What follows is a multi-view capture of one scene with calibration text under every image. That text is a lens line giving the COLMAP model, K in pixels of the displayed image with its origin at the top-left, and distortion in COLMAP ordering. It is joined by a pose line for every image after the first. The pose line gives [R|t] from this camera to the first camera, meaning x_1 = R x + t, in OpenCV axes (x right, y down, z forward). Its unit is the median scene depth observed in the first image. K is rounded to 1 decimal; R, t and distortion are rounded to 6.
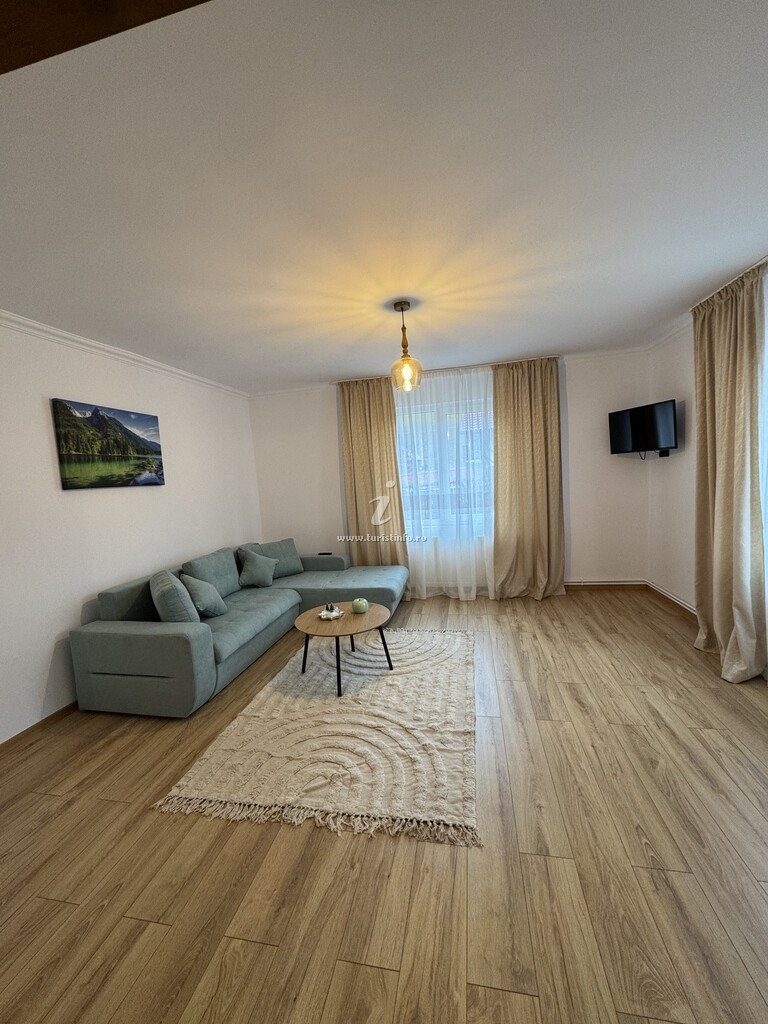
lens RADIAL K [[405.5, 0, 381.2], [0, 405.5, 508.0], [0, 0, 1]] dist [-0.006141, 0.000671]
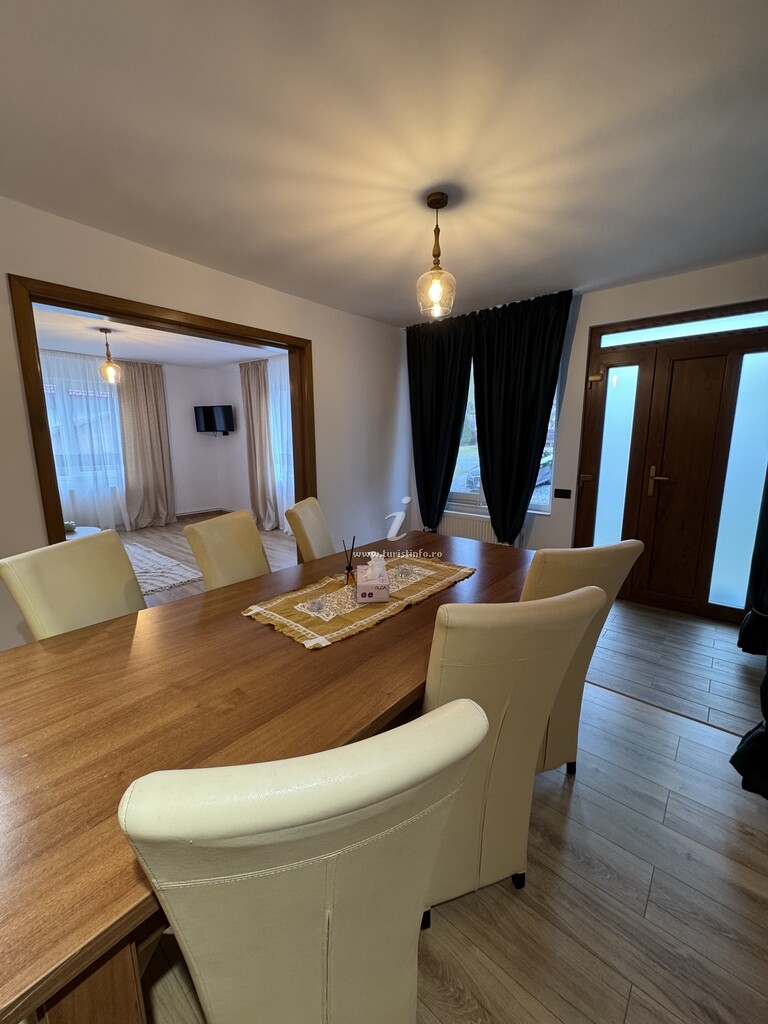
lens RADIAL K [[405.5, 0, 384.5], [0, 405.5, 511.8], [0, 0, 1]] dist [-0.006141, 0.000671]
pose [[0.475995, -0.095875, 0.874207, -0.701983], [0.047644, 0.995391, 0.083224, 0.116238], [-0.878157, 0.002036, 0.478369, -0.591814]]
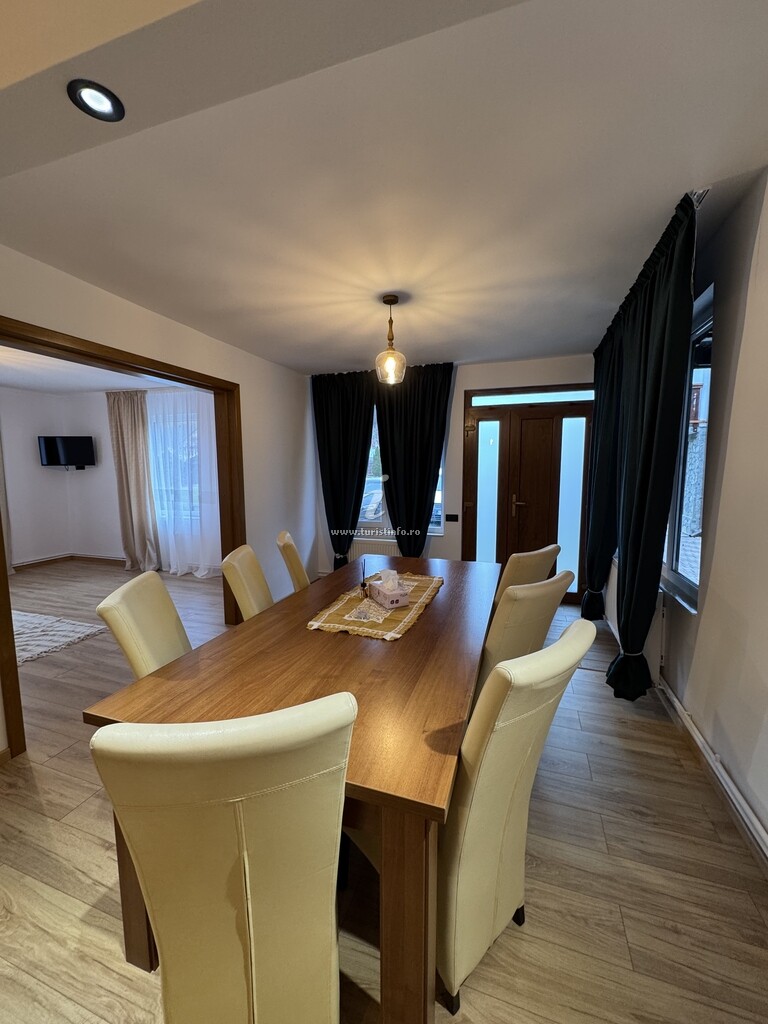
lens RADIAL K [[405.5, 0, 382.8], [0, 405.5, 512.2], [0, 0, 1]] dist [-0.006141, 0.000671]
pose [[0.119515, -0.044918, 0.991816, -0.895897], [0.080590, 0.996118, 0.035402, 0.094720], [-0.989556, 0.075699, 0.122671, -0.429564]]
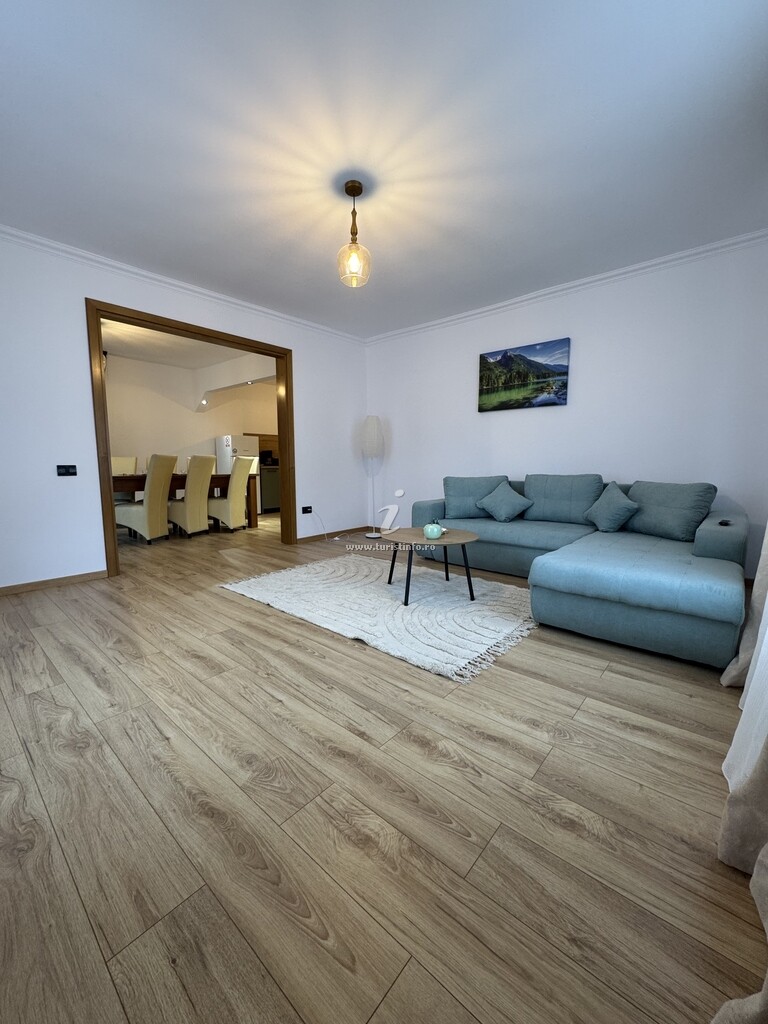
lens RADIAL K [[405.5, 0, 386.2], [0, 405.5, 509.5], [0, 0, 1]] dist [-0.006141, 0.000671]
pose [[-0.479989, 0.164072, -0.861795, 0.712290], [-0.037543, 0.977613, 0.207032, 0.011200], [0.876471, 0.131728, -0.463083, 1.234590]]
